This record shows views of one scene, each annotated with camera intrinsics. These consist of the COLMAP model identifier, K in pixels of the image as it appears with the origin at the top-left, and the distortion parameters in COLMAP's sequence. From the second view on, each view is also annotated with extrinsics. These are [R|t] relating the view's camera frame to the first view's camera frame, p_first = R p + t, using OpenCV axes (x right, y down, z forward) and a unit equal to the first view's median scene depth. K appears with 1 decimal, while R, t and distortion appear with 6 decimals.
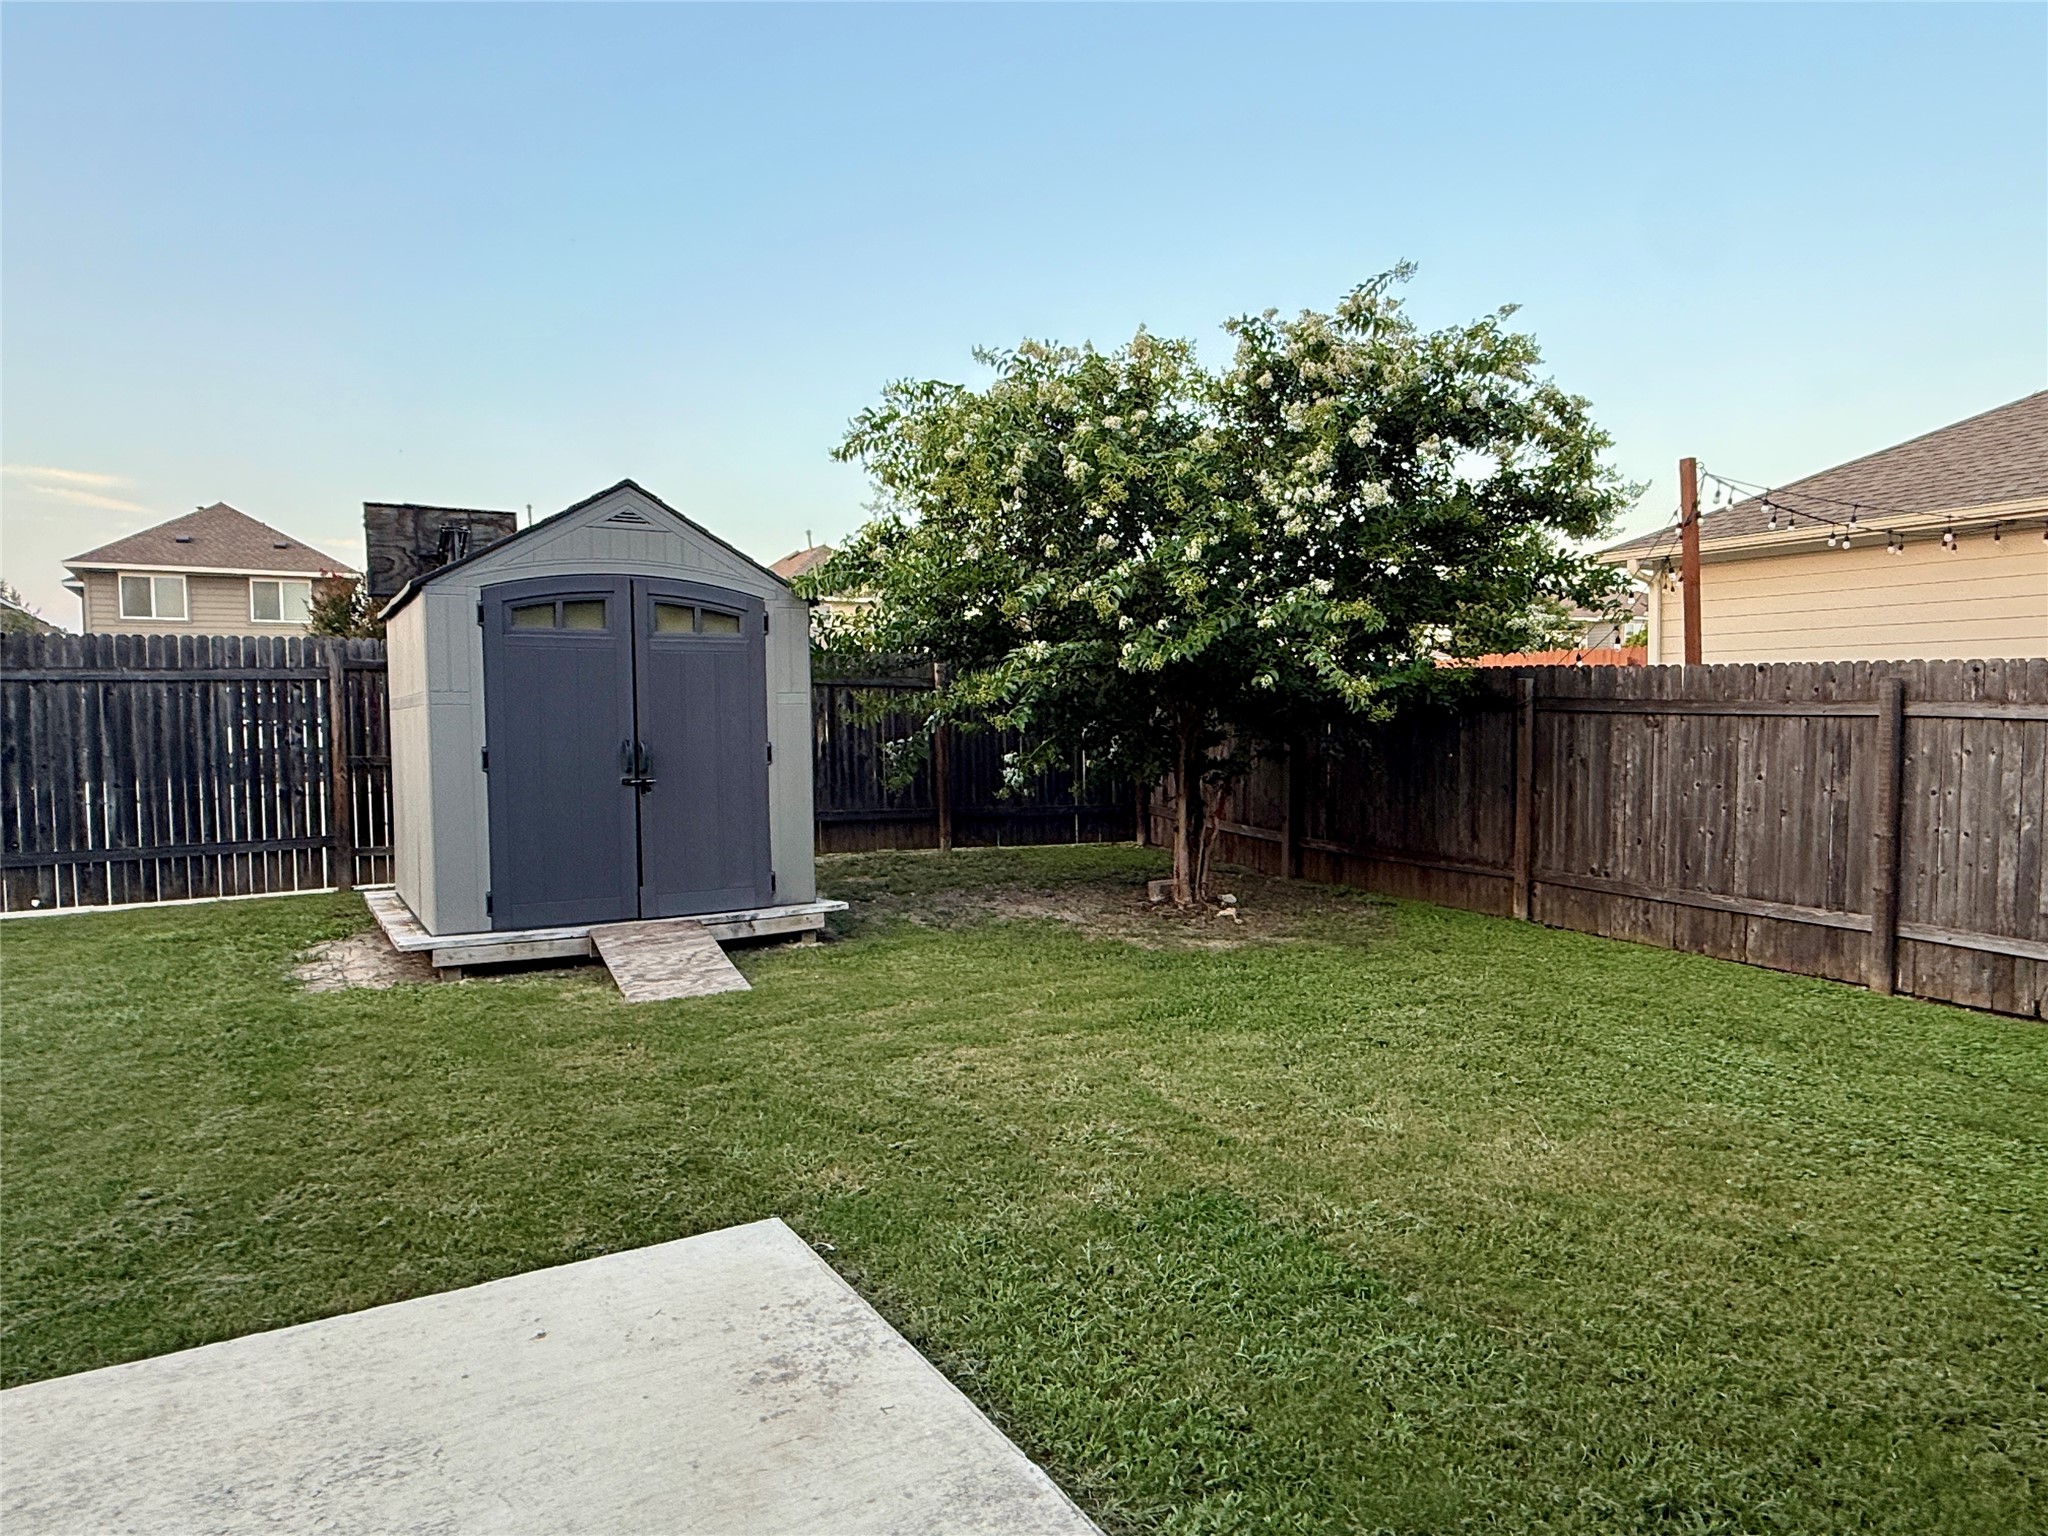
lens RADIAL K [[1251.8, 0, 1025.6], [0, 1251.8, 770.9], [0, 0, 1]] dist [0.000081, 0.001397]
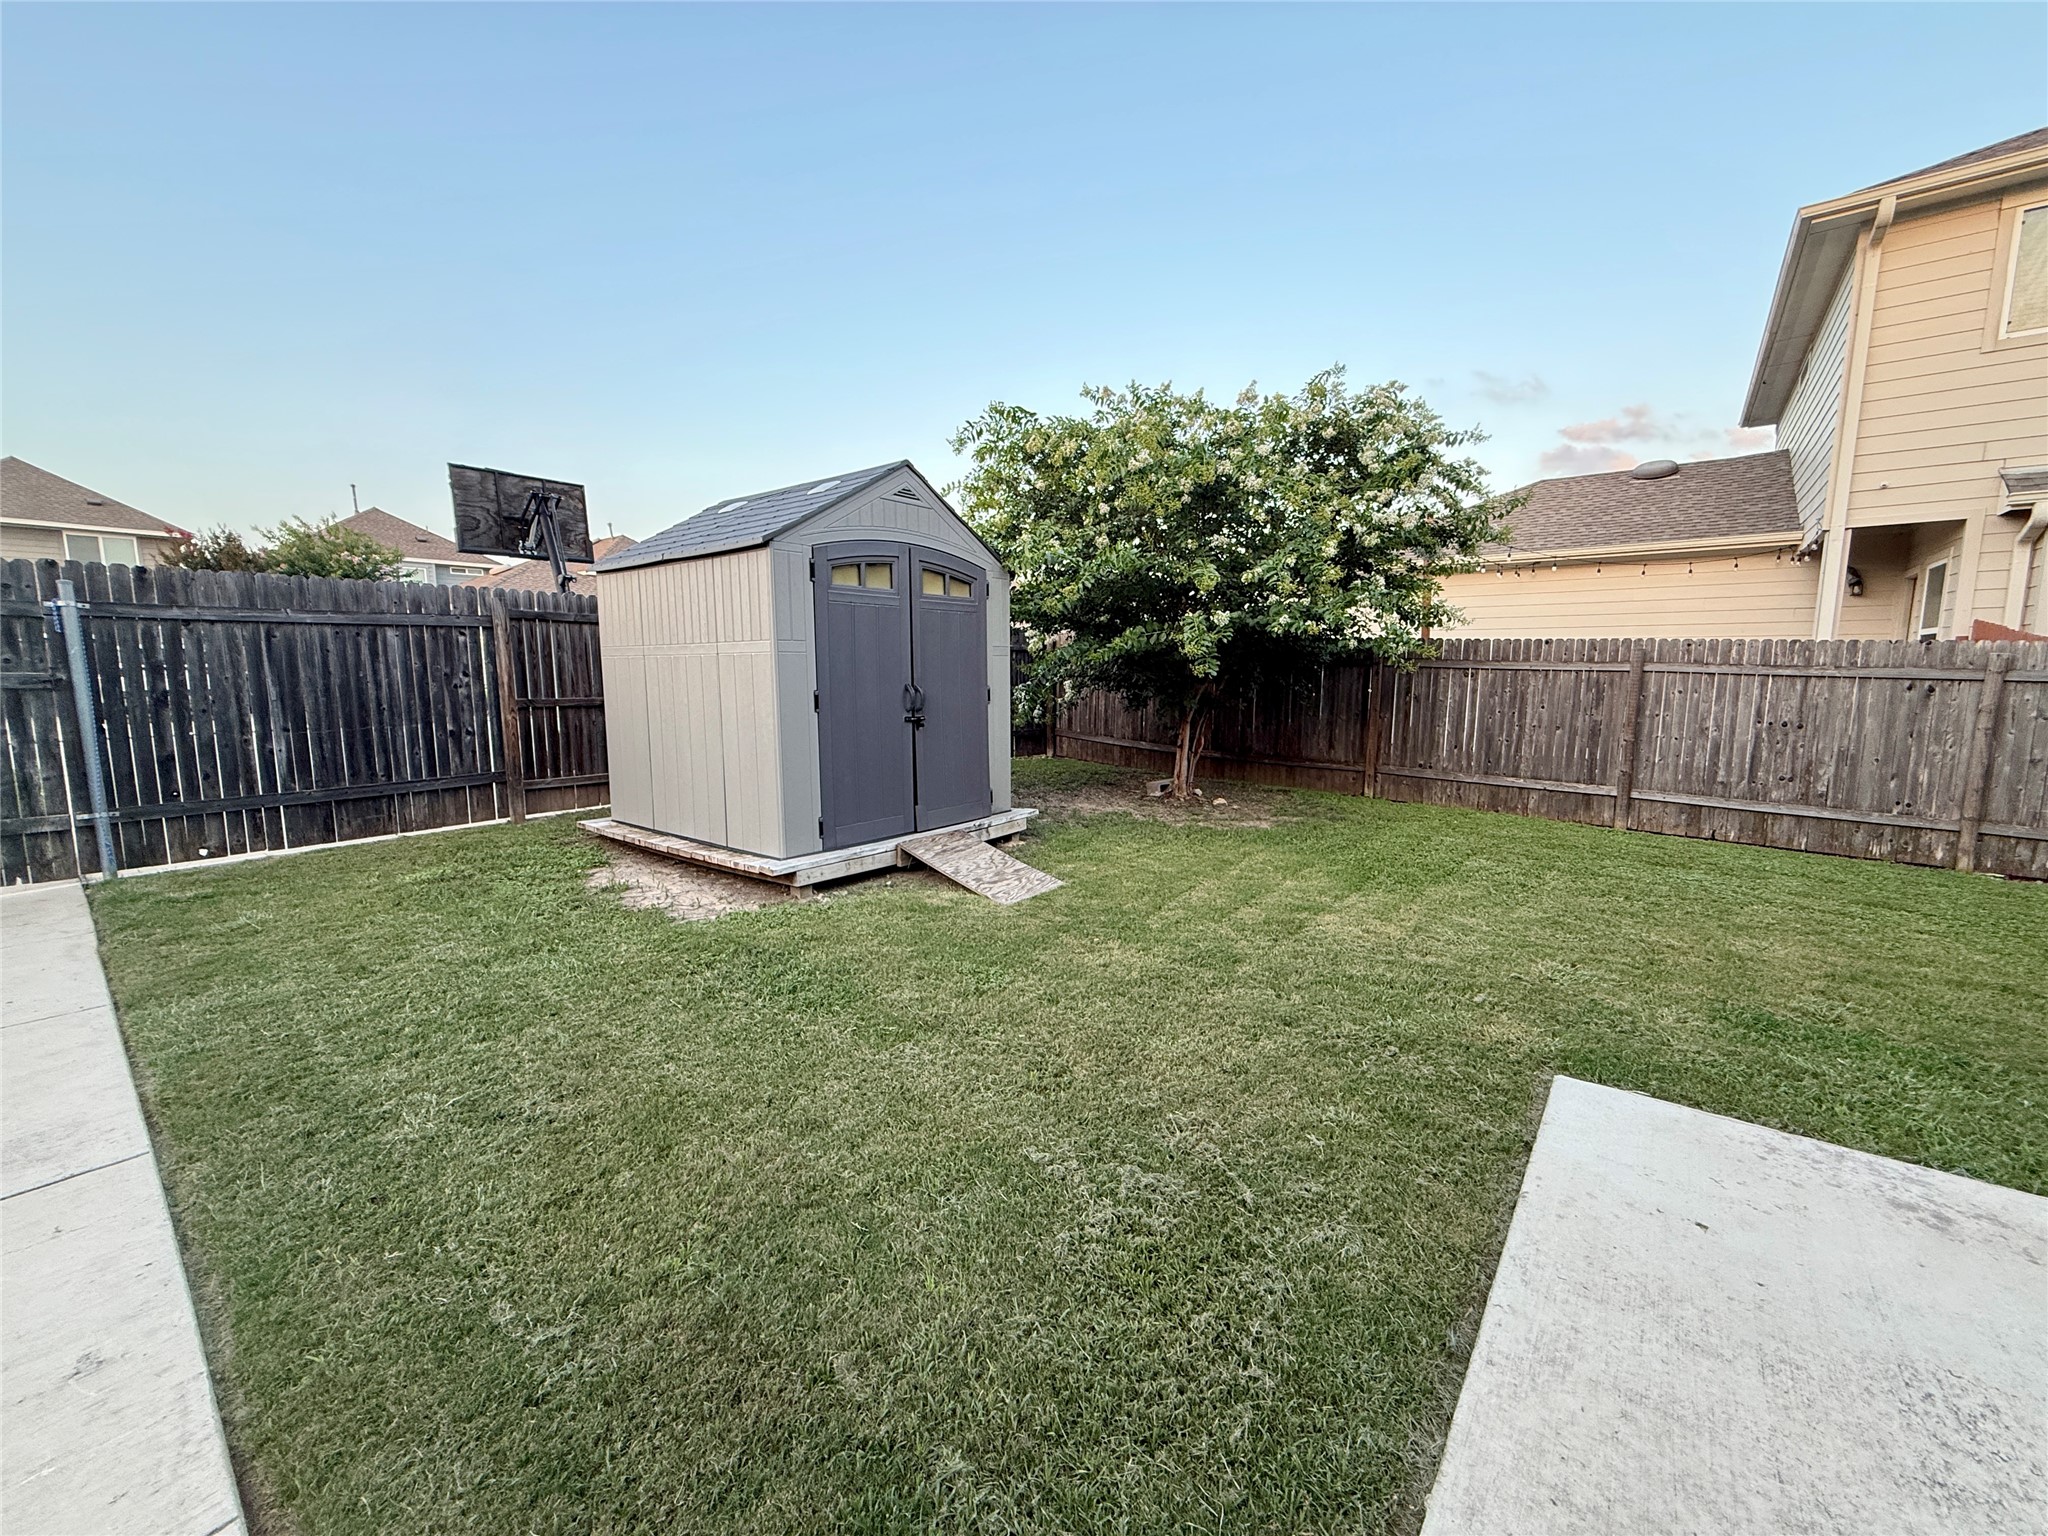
lens RADIAL K [[813.6, 0, 1020.6], [0, 813.6, 765.9], [0, 0, 1]] dist [-0.000267, 0.000065]
pose [[0.937608, -0.033517, 0.346075, -0.417713], [0.007273, 0.997016, 0.076855, -0.004924], [-0.347618, -0.069543, 0.935054, 0.199062]]
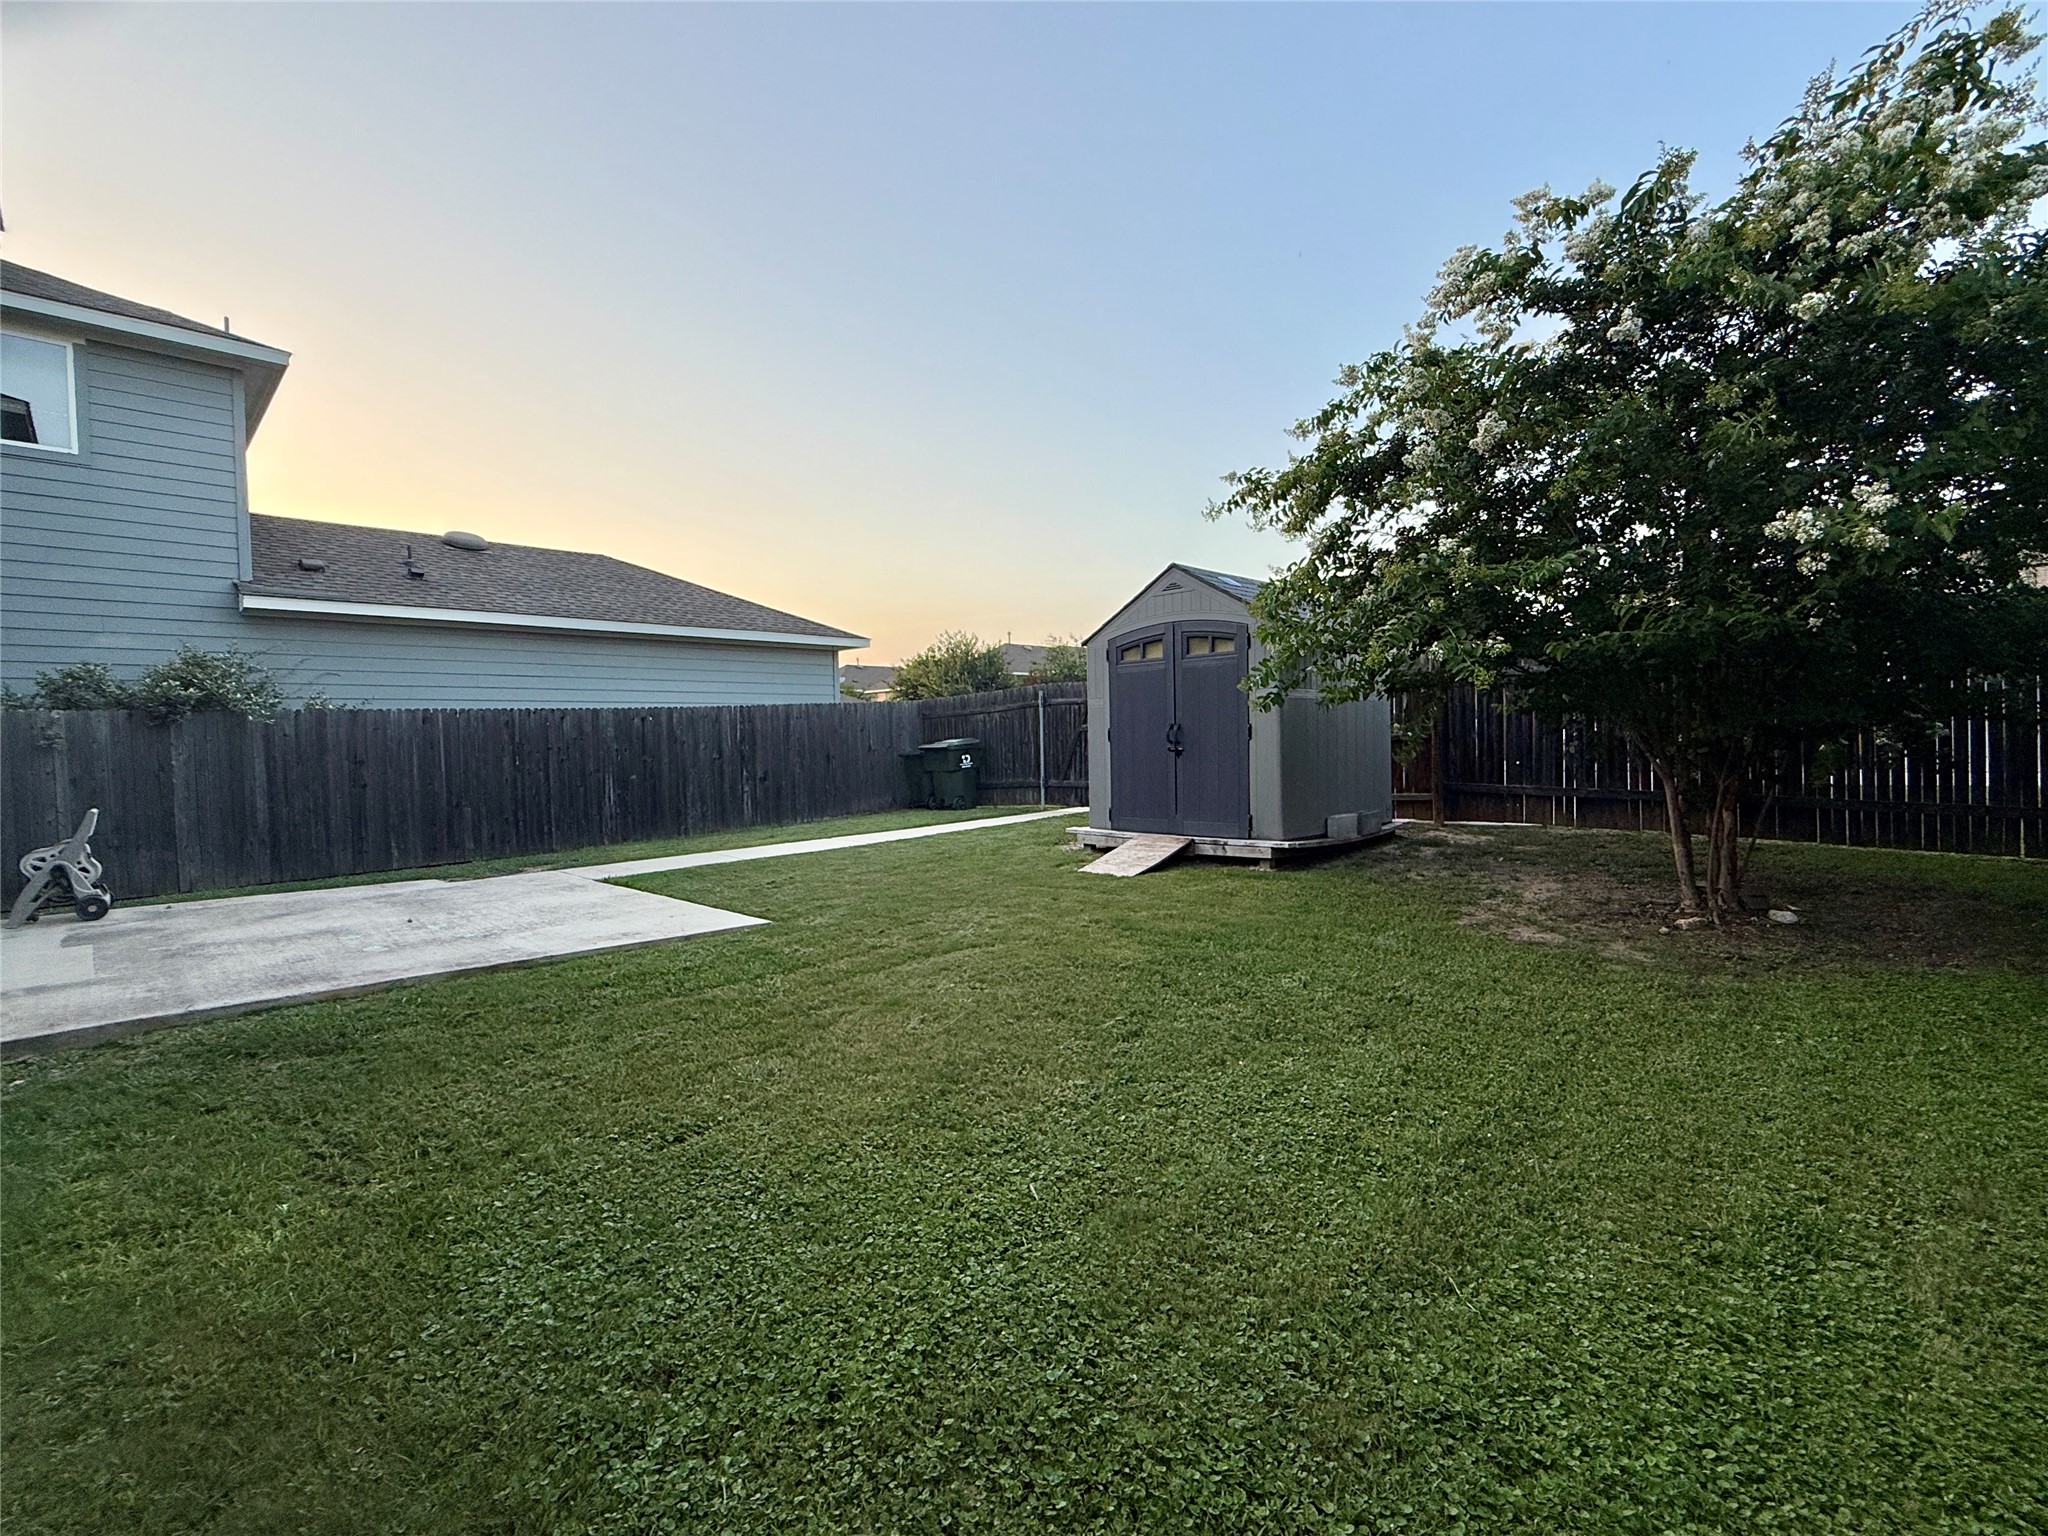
lens RADIAL K [[952.1, 0, 1028.3], [0, 952.1, 770.1], [0, 0, 1]] dist [-0.000843, -0.000006]
pose [[0.244931, 0.021297, -0.969307, 0.715084], [-0.032029, 0.999391, 0.013865, 0.021174], [0.969011, 0.027650, 0.245464, 0.444550]]
